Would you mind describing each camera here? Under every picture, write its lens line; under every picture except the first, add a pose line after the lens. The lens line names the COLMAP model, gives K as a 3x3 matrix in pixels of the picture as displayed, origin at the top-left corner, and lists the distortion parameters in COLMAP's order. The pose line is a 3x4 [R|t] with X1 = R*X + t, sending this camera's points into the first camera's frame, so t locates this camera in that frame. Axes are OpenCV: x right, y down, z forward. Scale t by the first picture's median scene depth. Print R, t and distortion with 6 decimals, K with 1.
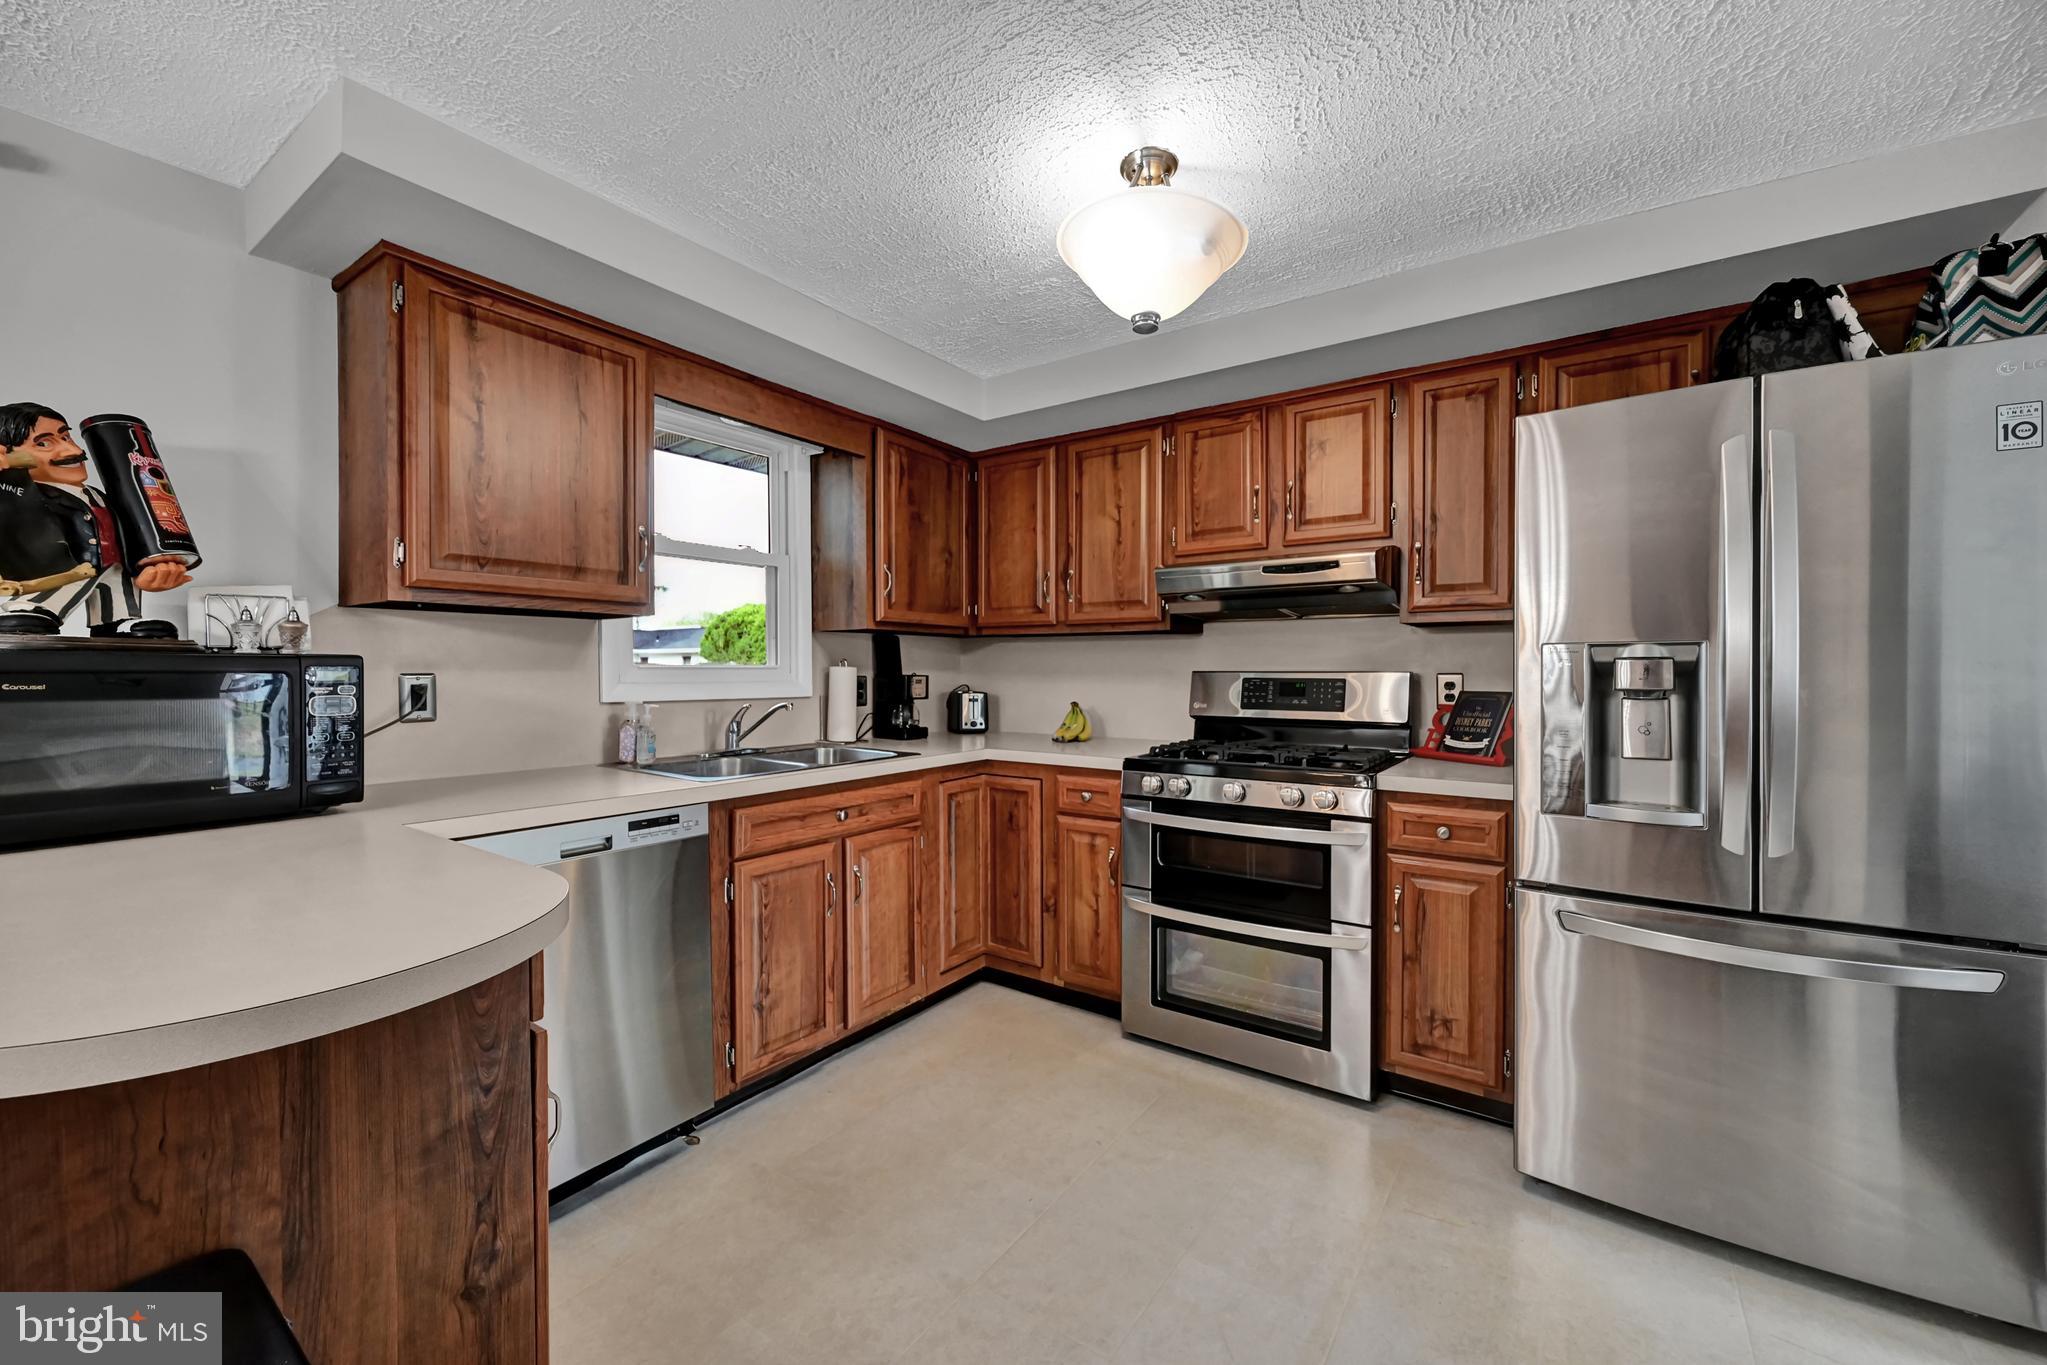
lens RADIAL K [[806.1, 0, 1030.0], [0, 806.1, 680.4], [0, 0, 1]] dist [-0.001395, -0.000141]
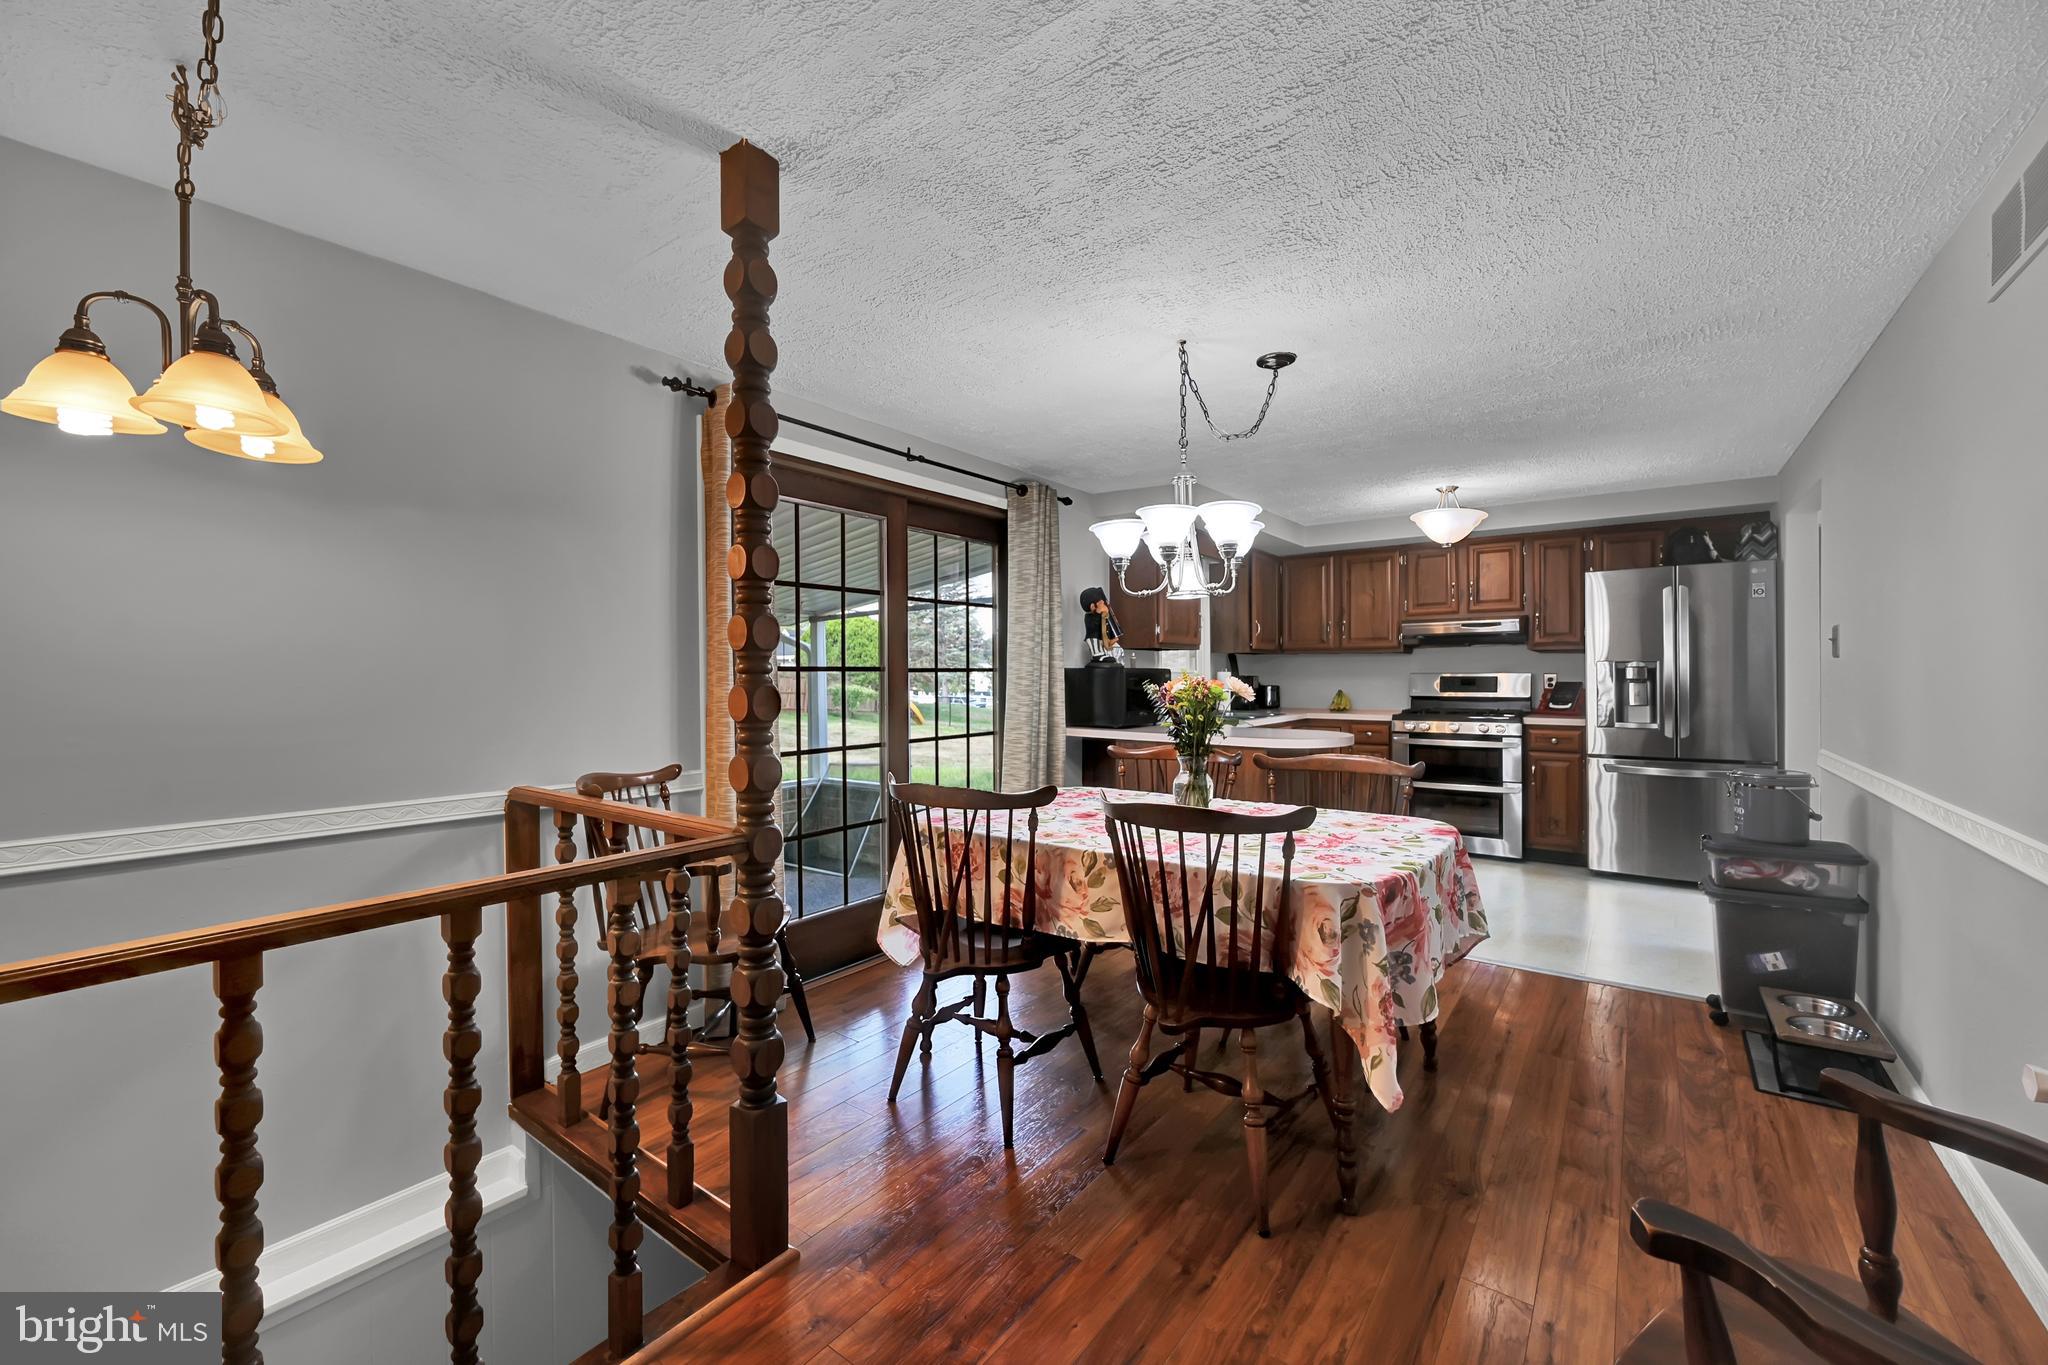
lens RADIAL K [[765.5, 0, 1057.3], [0, 765.5, 677.0], [0, 0, 1]] dist [-0.000250, -0.000026]
pose [[0.998656, -0.003906, -0.051684, -0.640876], [0.003306, 0.999926, -0.011688, 0.018796], [0.051726, 0.011501, 0.998595, -1.023178]]
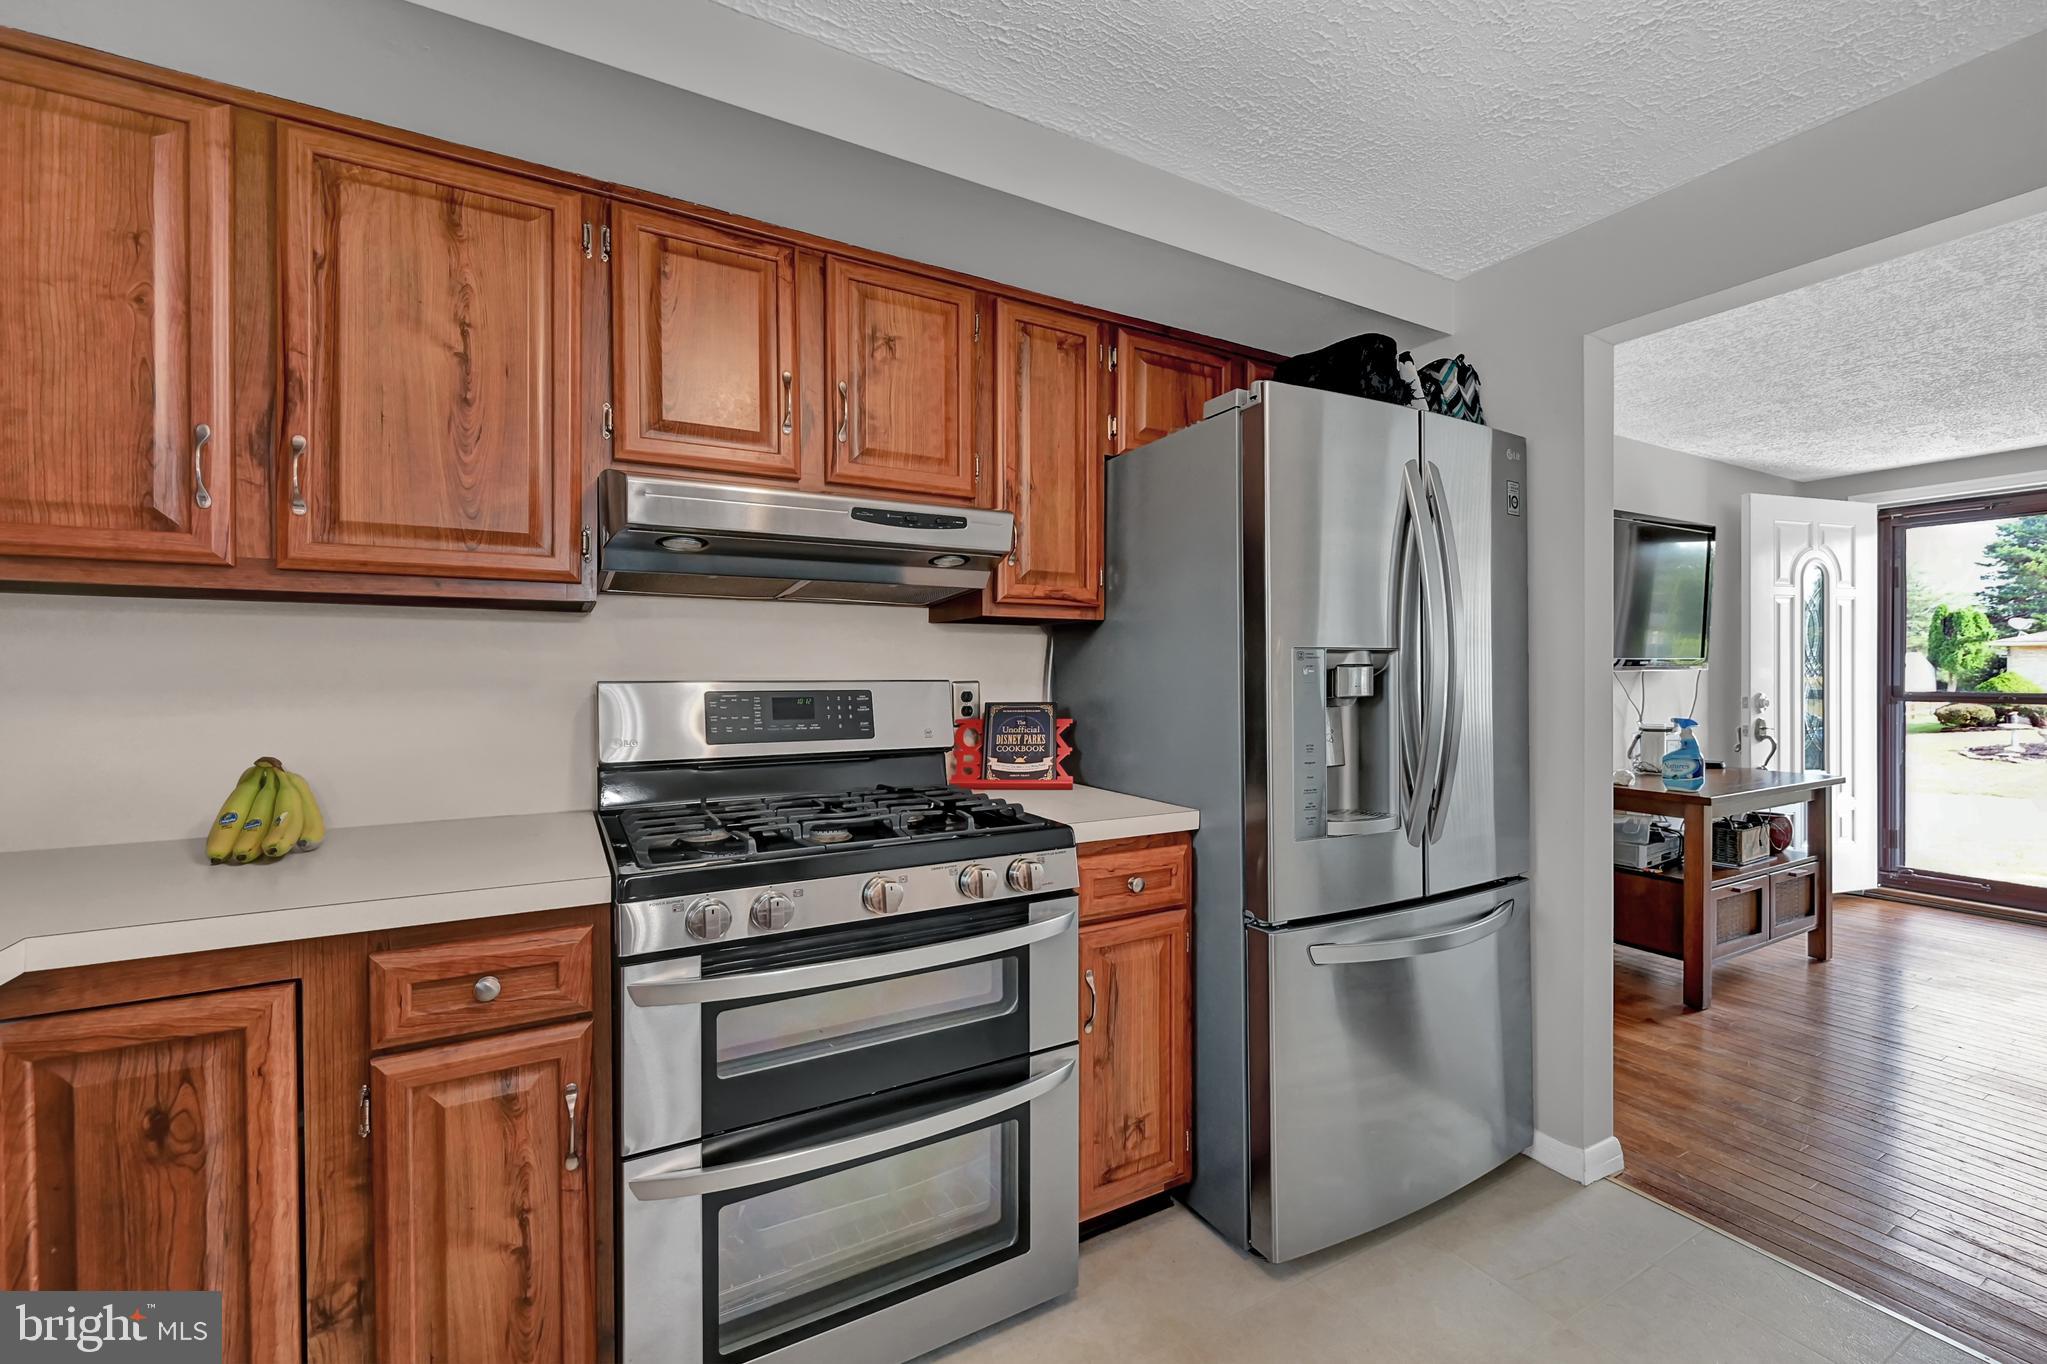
lens RADIAL K [[806.1, 0, 1030.0], [0, 806.1, 679.9], [0, 0, 1]] dist [-0.001395, -0.000141]
pose [[0.431479, -0.008166, 0.902086, -0.186802], [0.014841, 0.999888, 0.001953, -0.010873], [-0.902001, 0.012545, 0.431552, 0.586333]]
